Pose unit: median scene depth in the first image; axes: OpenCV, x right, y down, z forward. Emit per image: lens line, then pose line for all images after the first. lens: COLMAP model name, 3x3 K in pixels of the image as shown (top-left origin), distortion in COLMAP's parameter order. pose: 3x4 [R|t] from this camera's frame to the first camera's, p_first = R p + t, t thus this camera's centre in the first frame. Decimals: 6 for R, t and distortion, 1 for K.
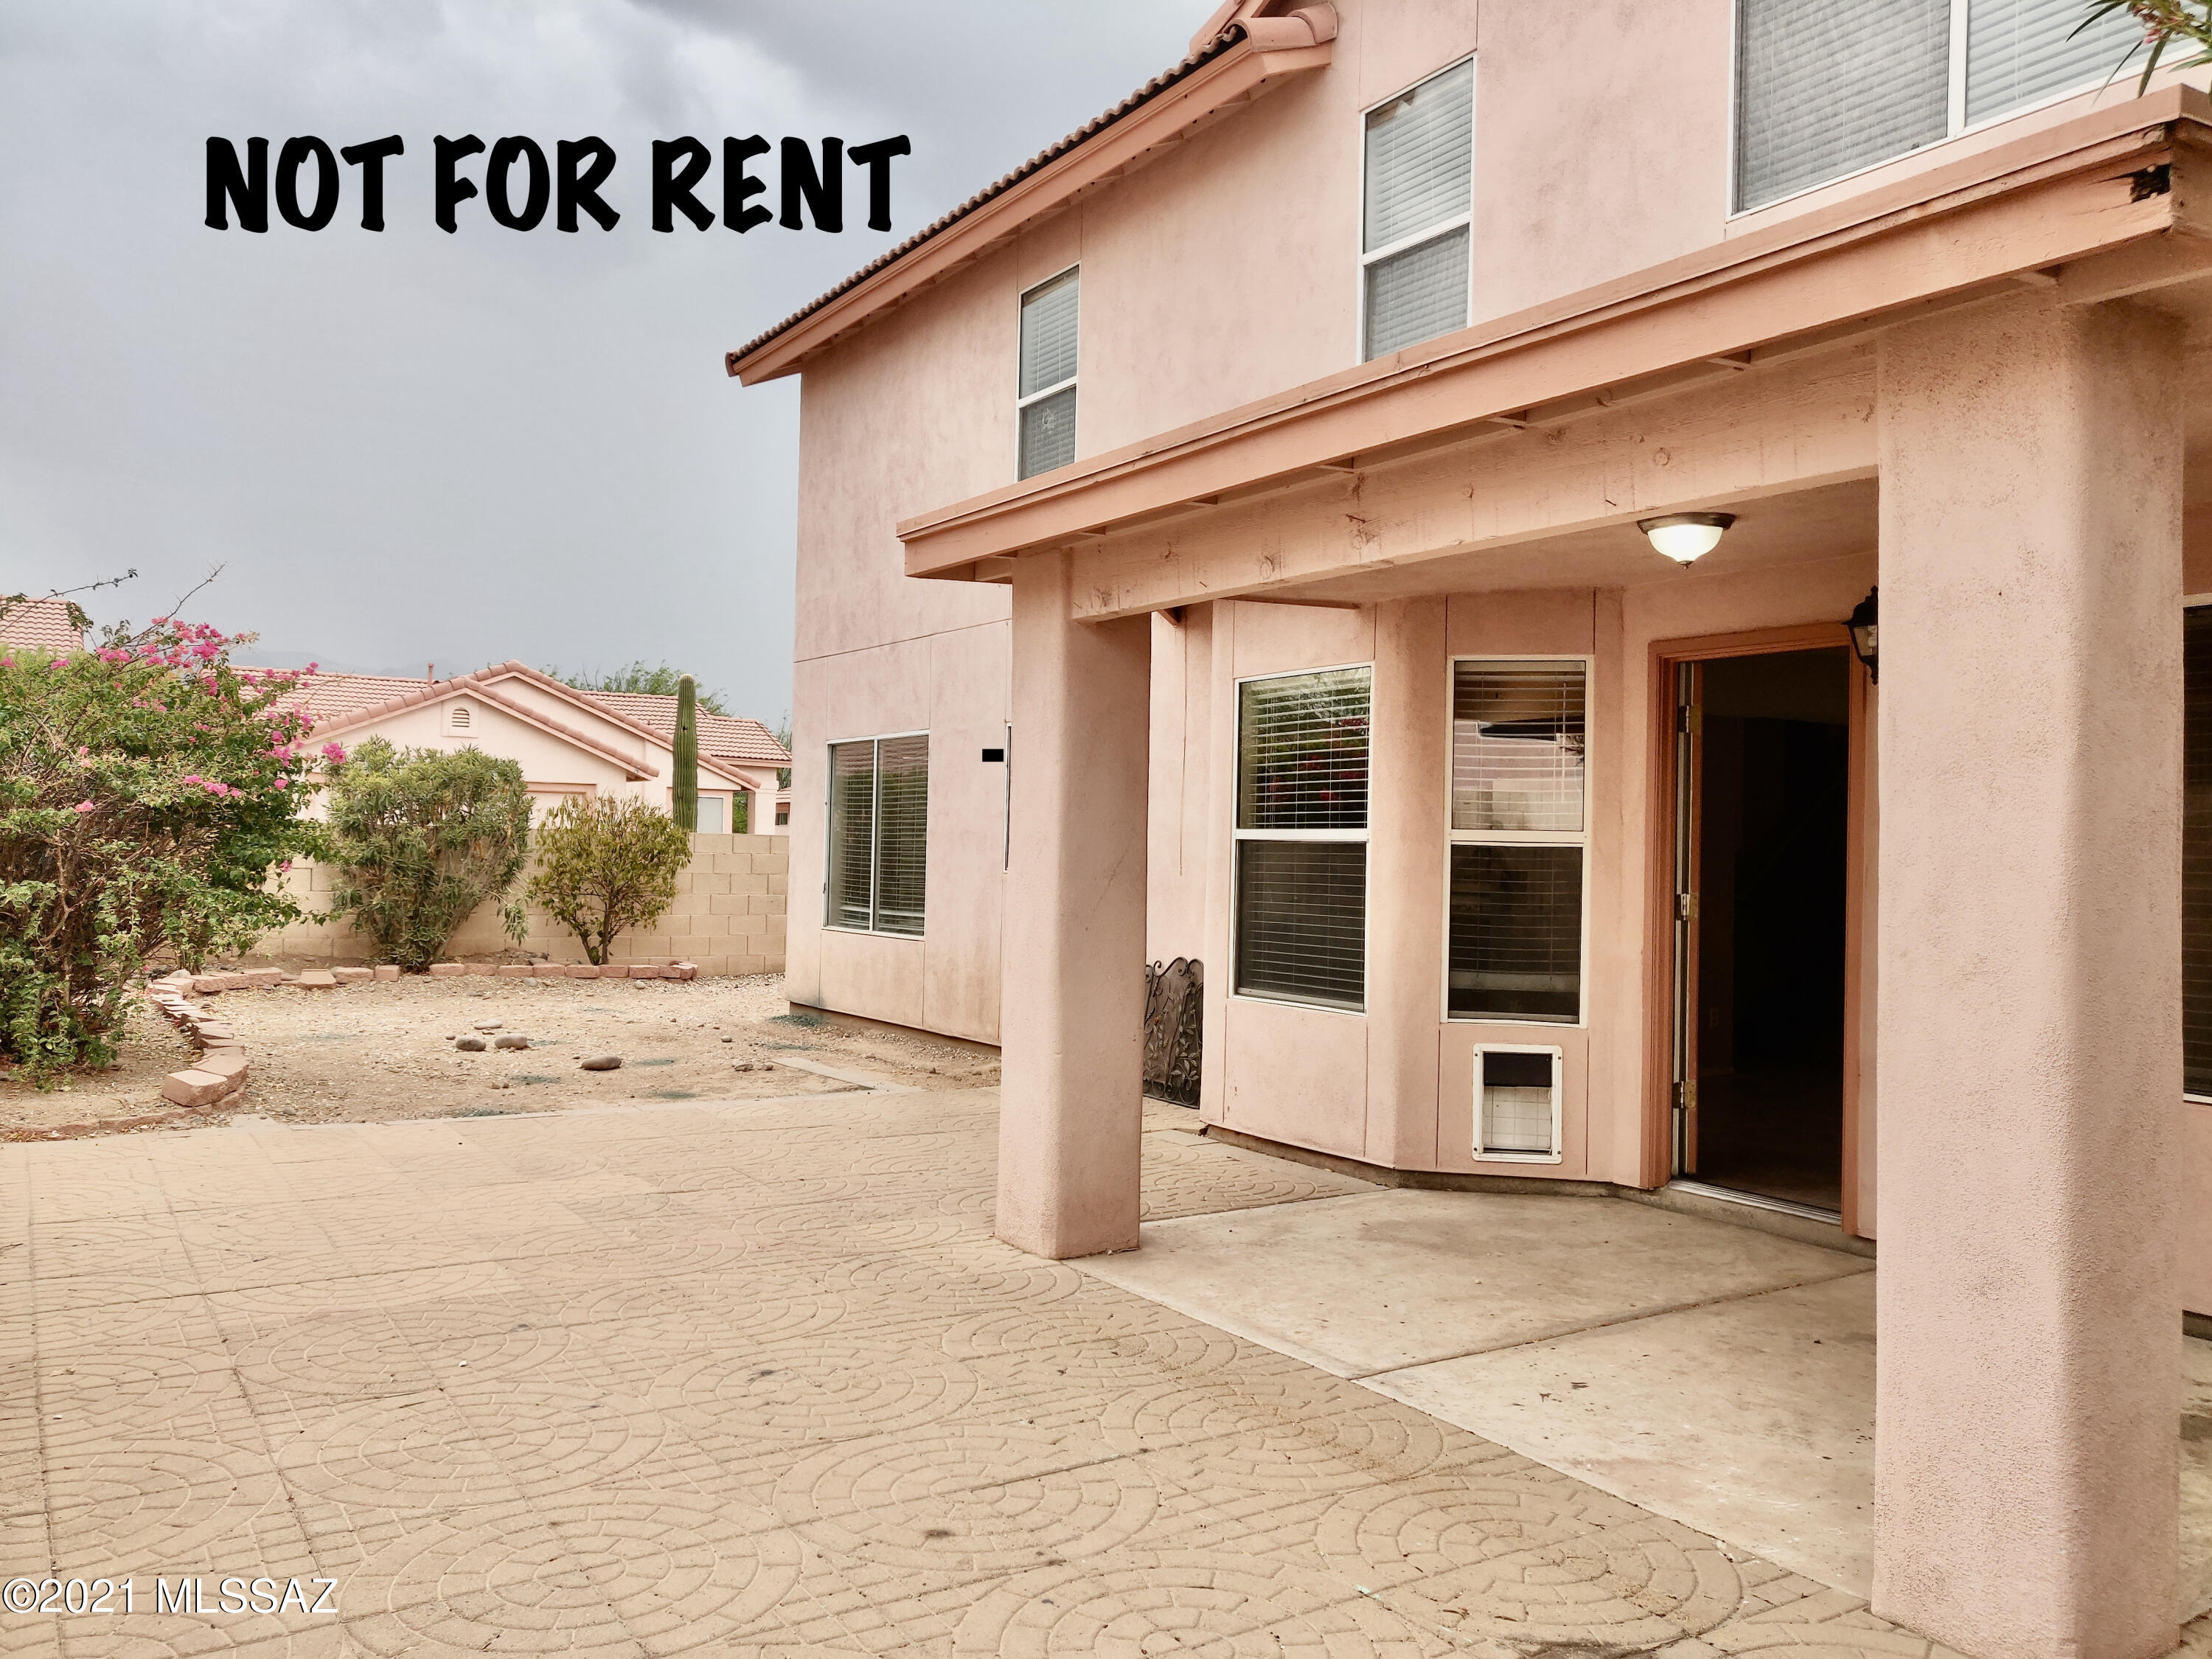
lens RADIAL K [[1712.9, 0, 1129.7], [0, 1712.9, 816.1], [0, 0, 1]] dist [-0.018051, 0.064165]
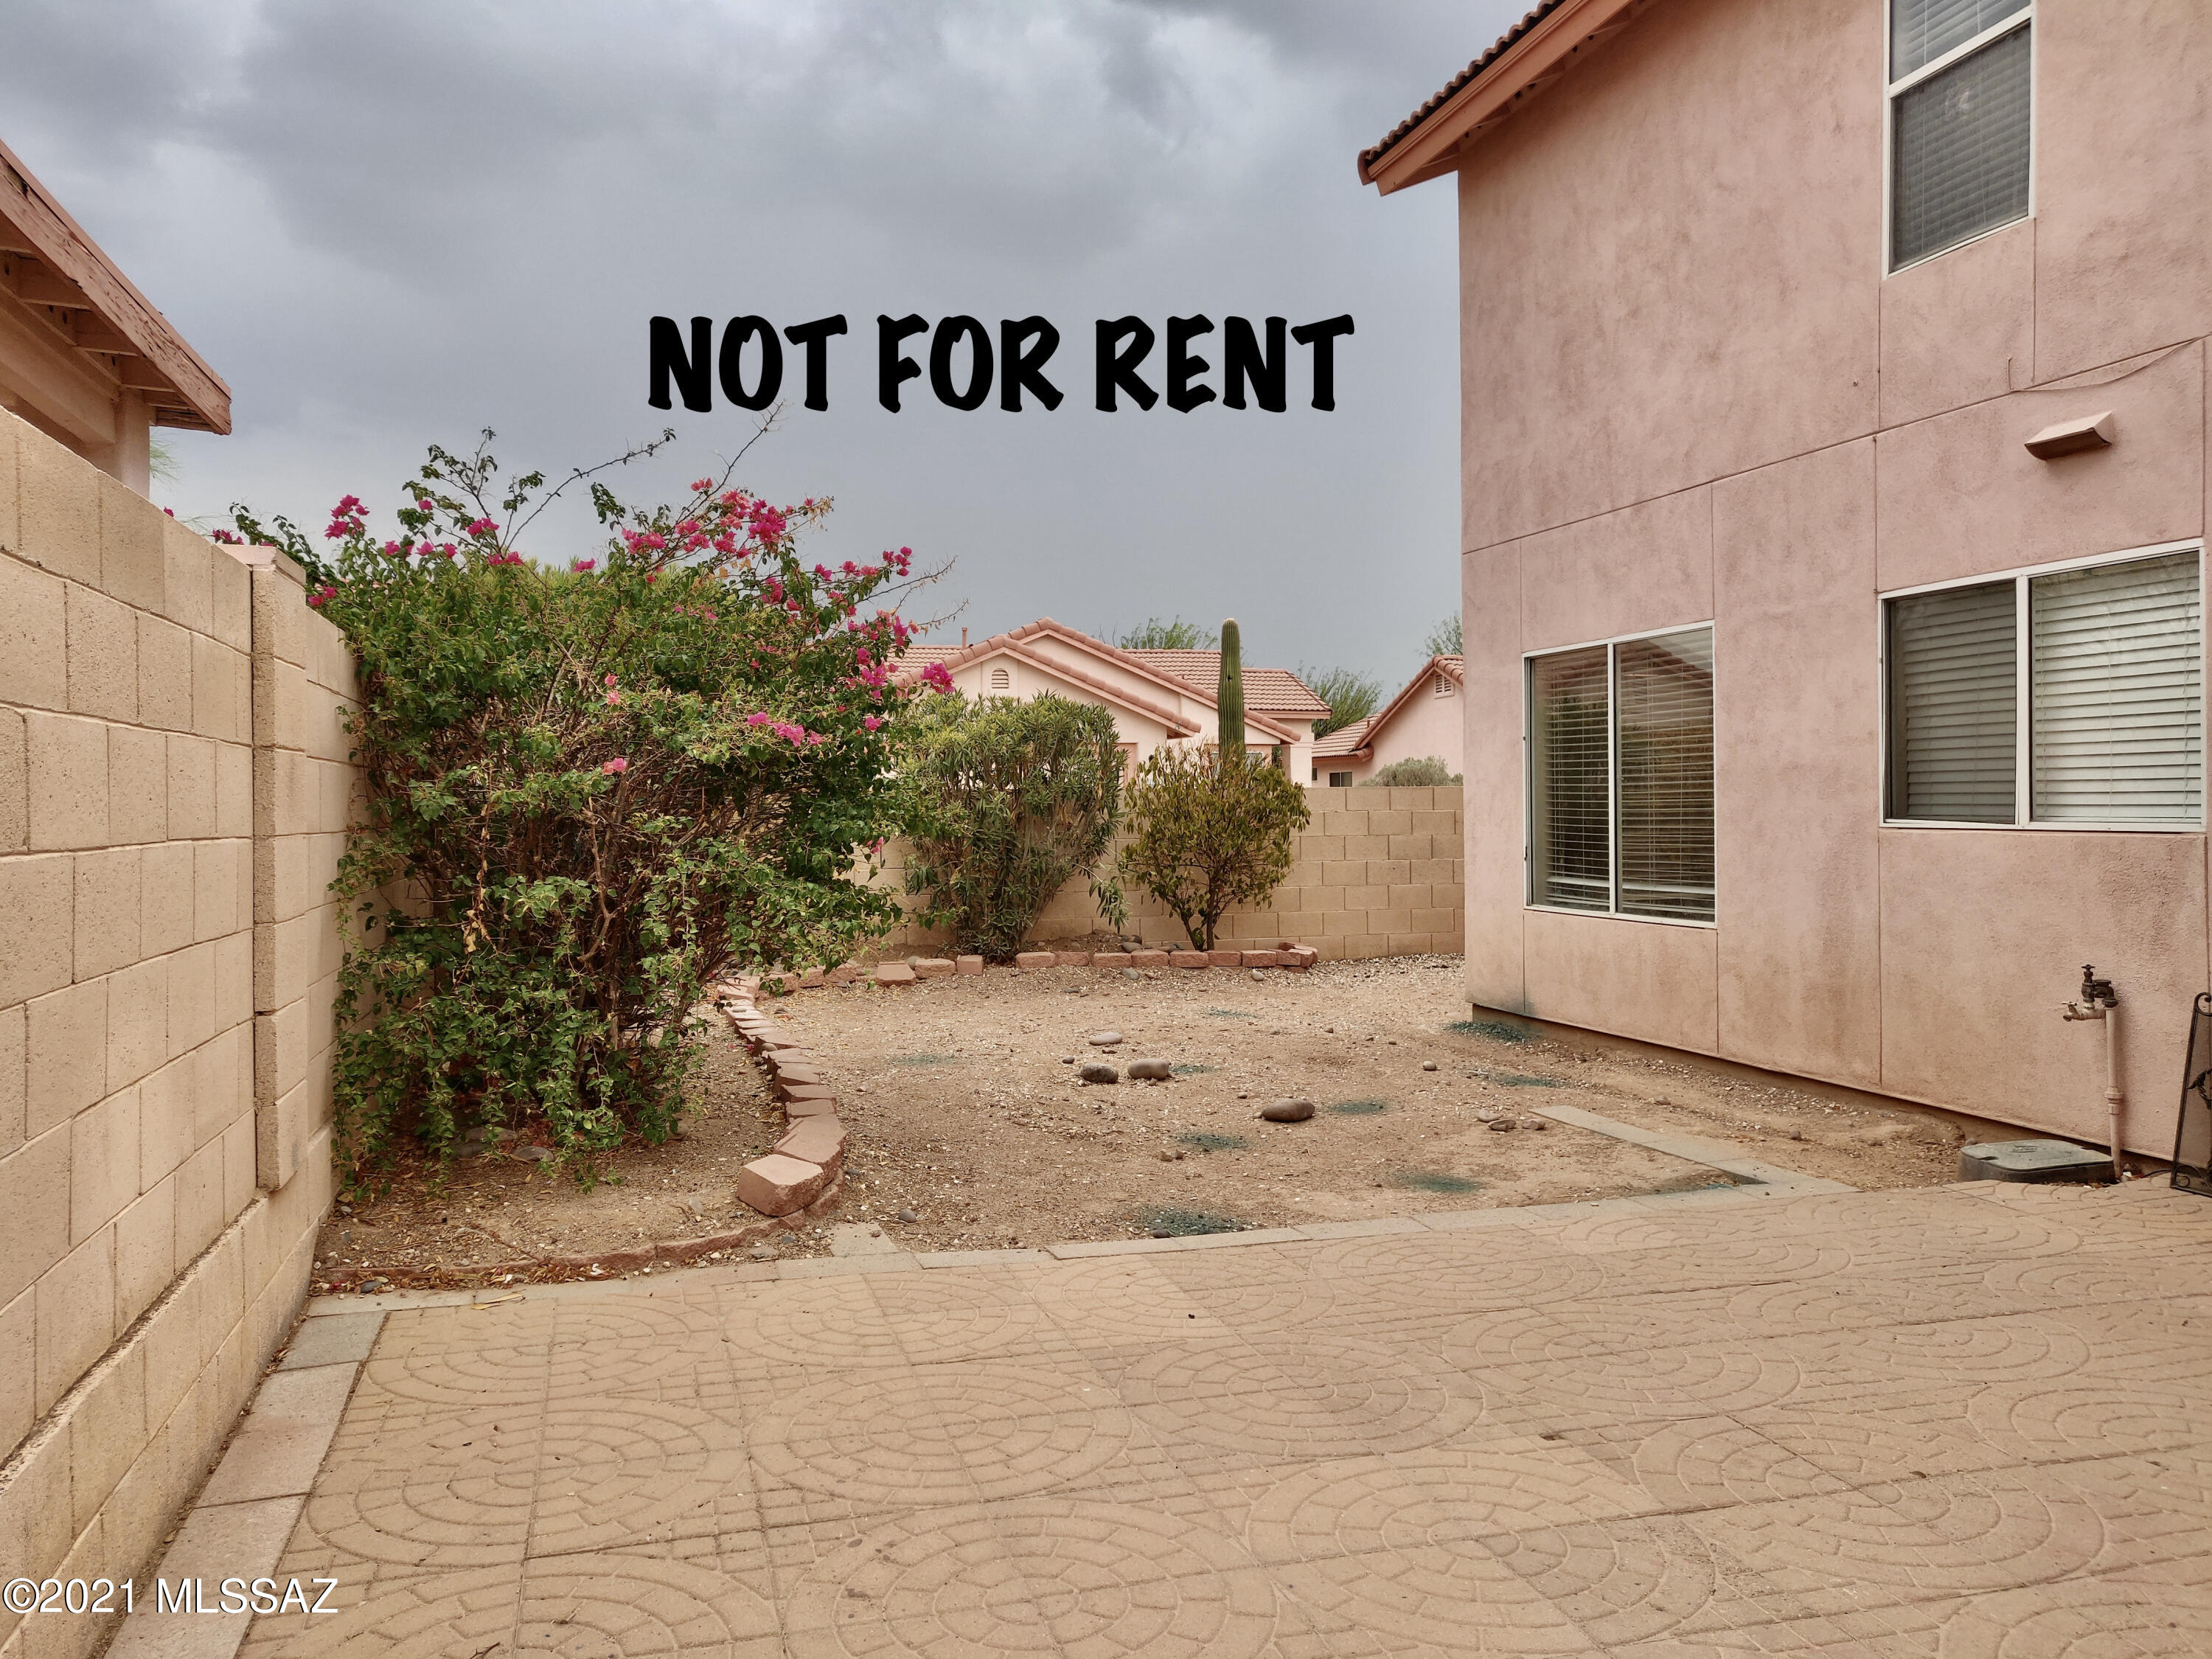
lens RADIAL K [[1712.9, 0, 1105.2], [0, 1712.9, 822.0], [0, 0, 1]] dist [-0.018051, 0.064165]
pose [[0.955346, -0.027490, -0.294208, -0.151756], [0.036114, 0.999061, 0.023919, 0.004761], [0.293275, -0.033476, 0.955442, 0.273909]]
